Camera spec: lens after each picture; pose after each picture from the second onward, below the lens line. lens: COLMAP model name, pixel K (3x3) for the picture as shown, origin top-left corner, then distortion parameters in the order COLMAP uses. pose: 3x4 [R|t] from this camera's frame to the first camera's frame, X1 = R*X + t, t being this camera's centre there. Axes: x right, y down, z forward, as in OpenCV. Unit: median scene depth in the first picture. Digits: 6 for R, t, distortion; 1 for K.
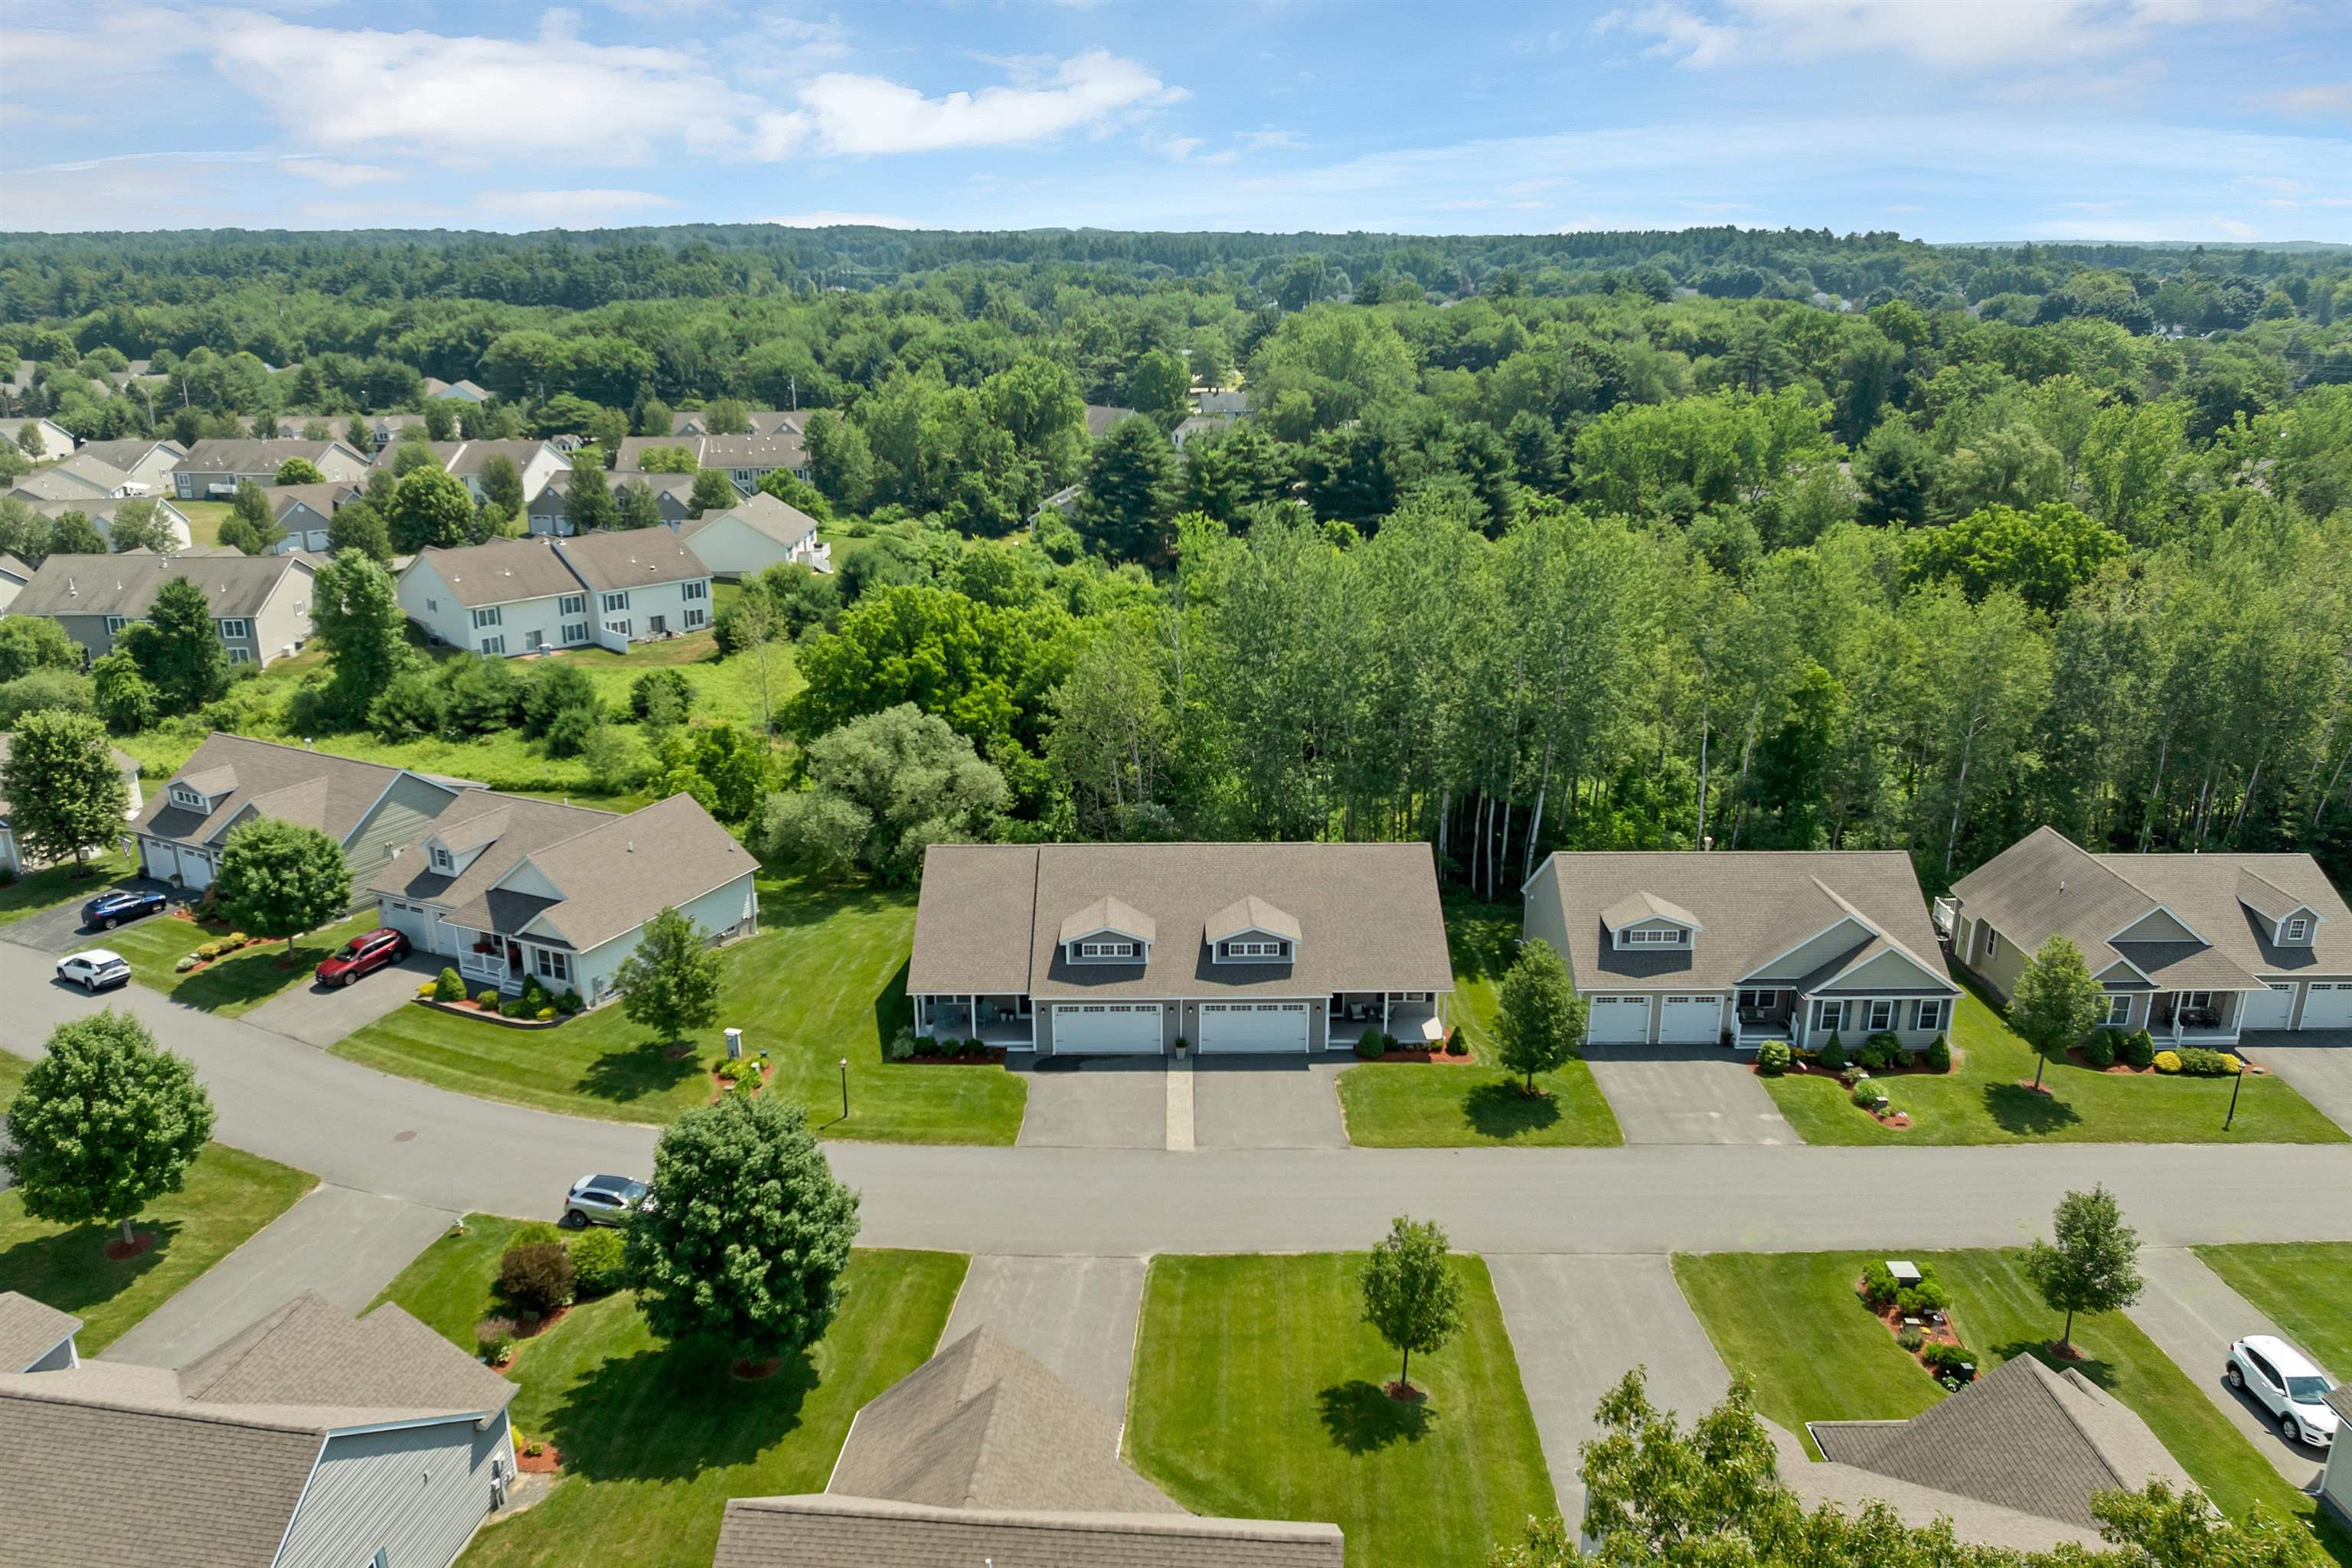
lens RADIAL K [[1648.2, 0, 1177.3], [0, 1648.2, 778.0], [0, 0, 1]] dist [-0.013423, 0.013034]
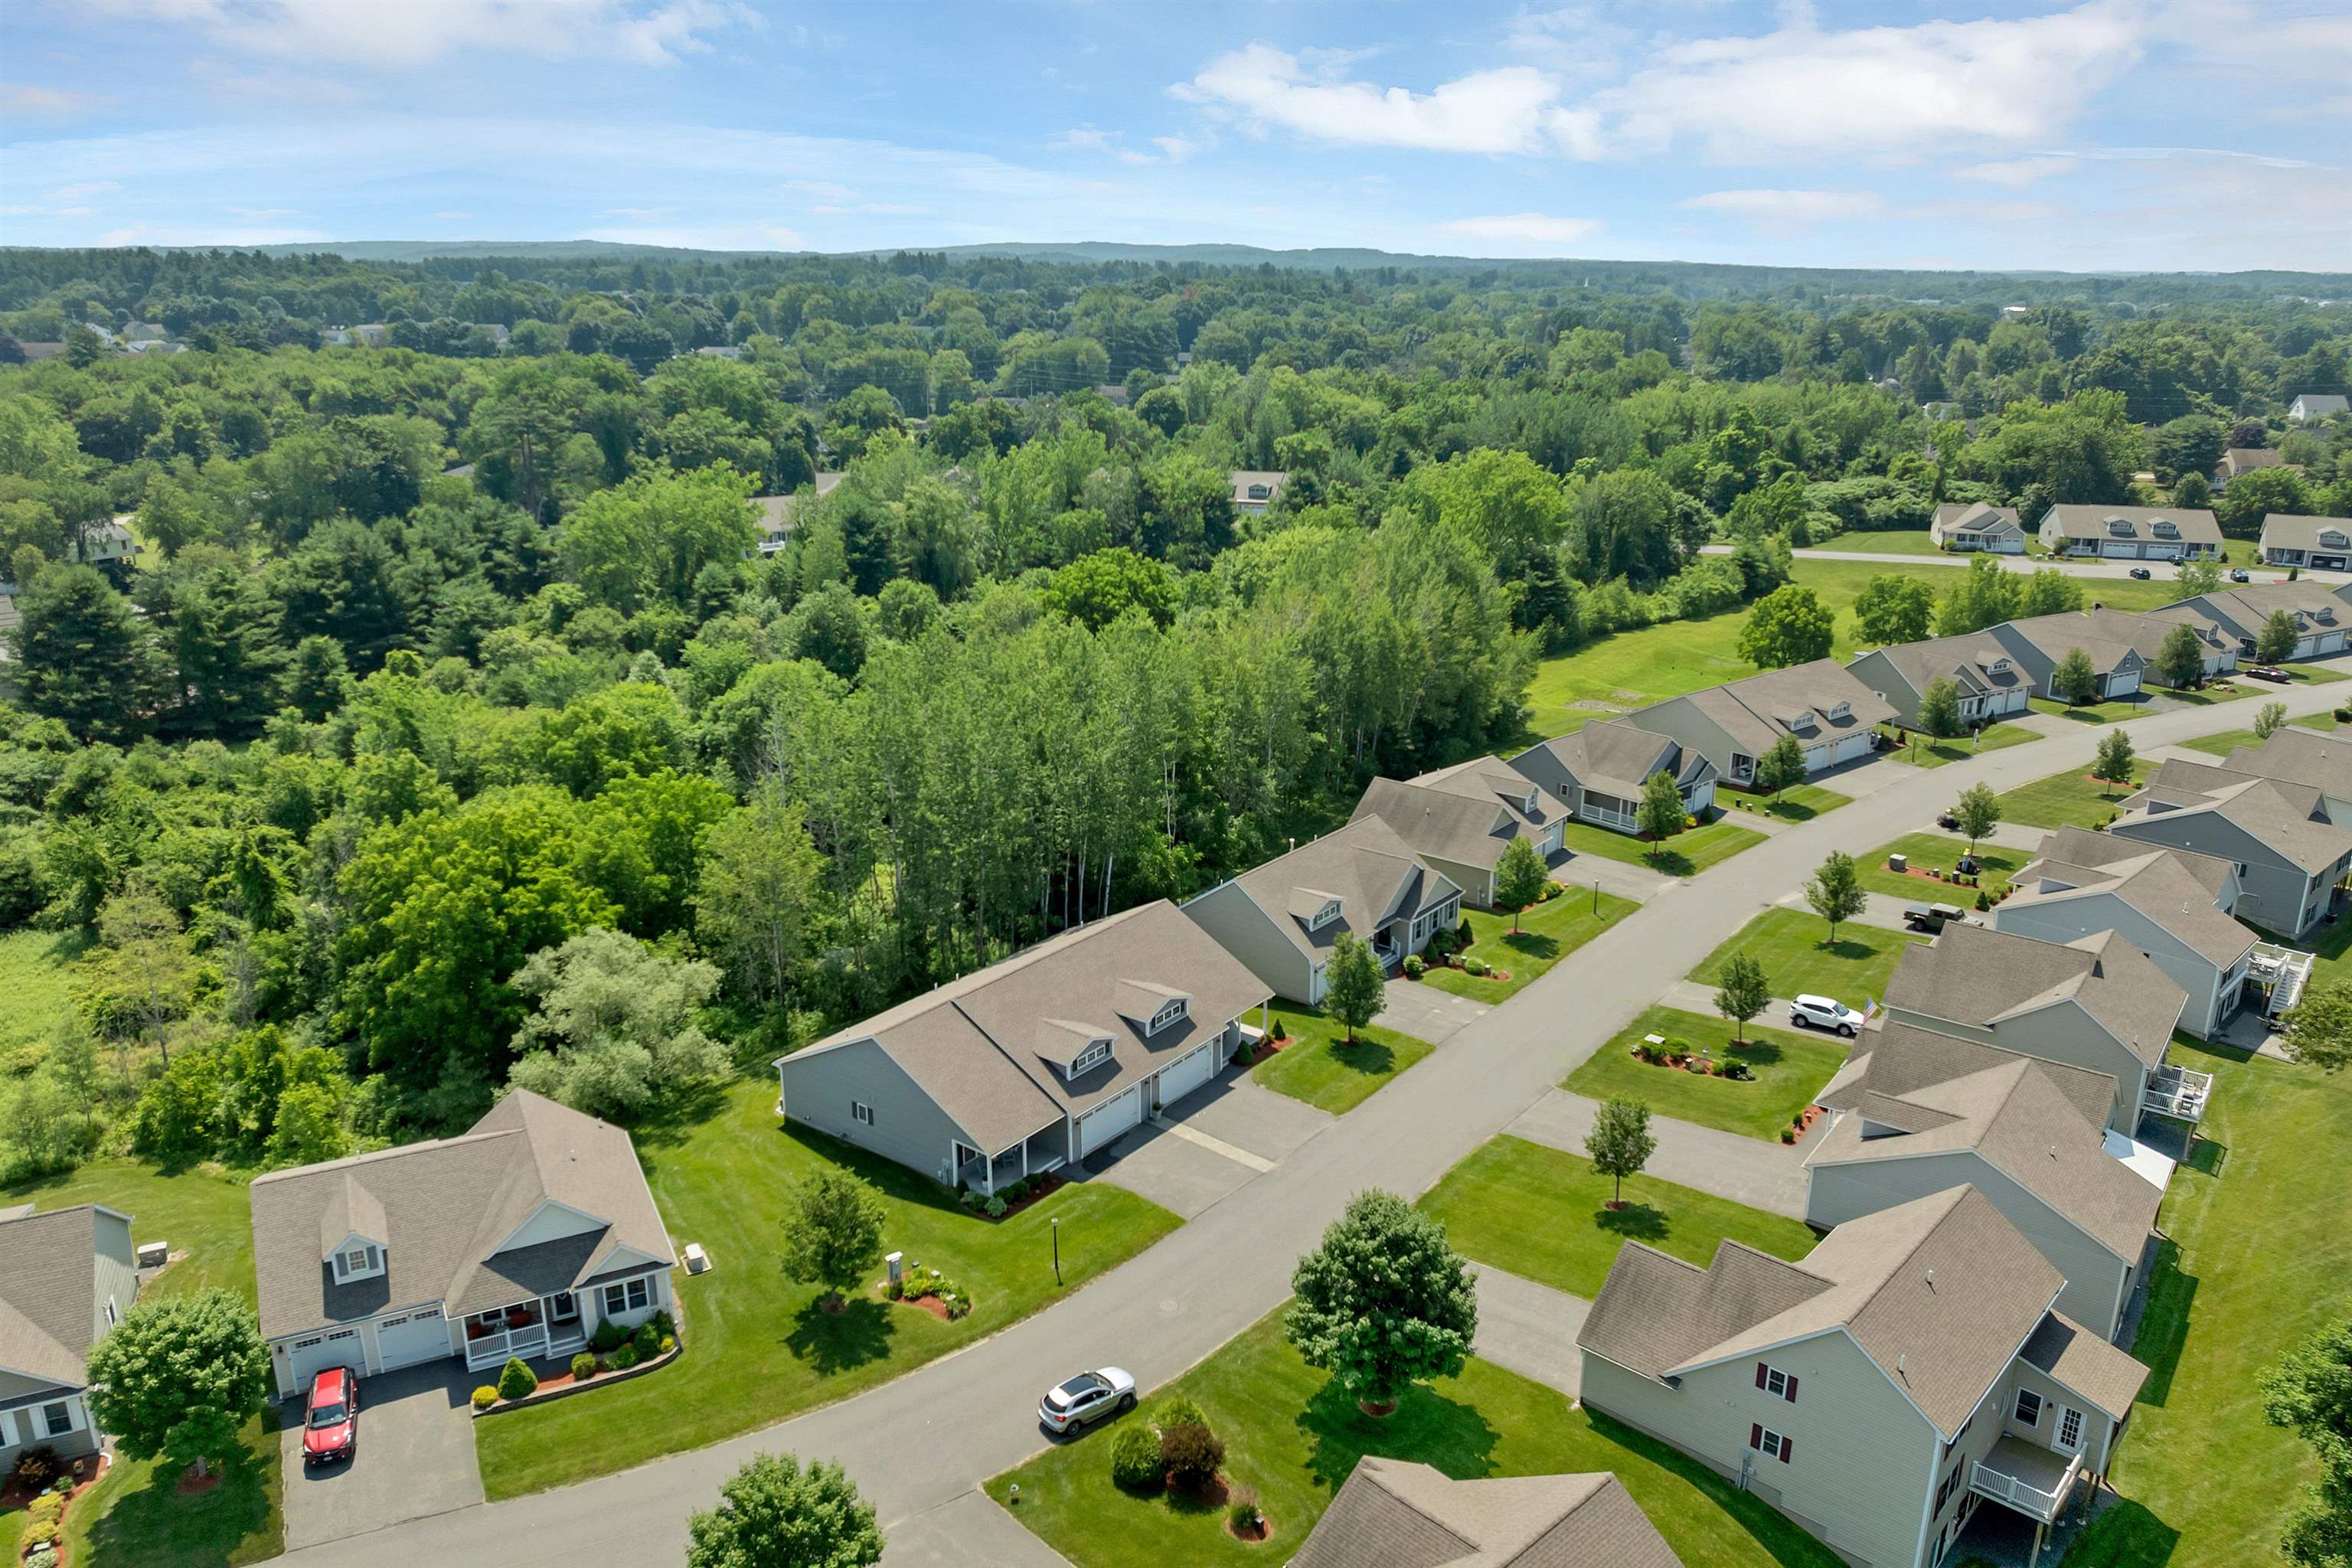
lens RADIAL K [[1648.2, 0, 1233.9], [0, 1648.2, 748.3], [0, 0, 1]] dist [-0.013423, 0.013034]
pose [[0.621987, -0.217728, 0.752148, -0.824543], [0.220617, 0.970378, 0.098462, -0.206421], [-0.751306, 0.104695, 0.651597, 0.124606]]
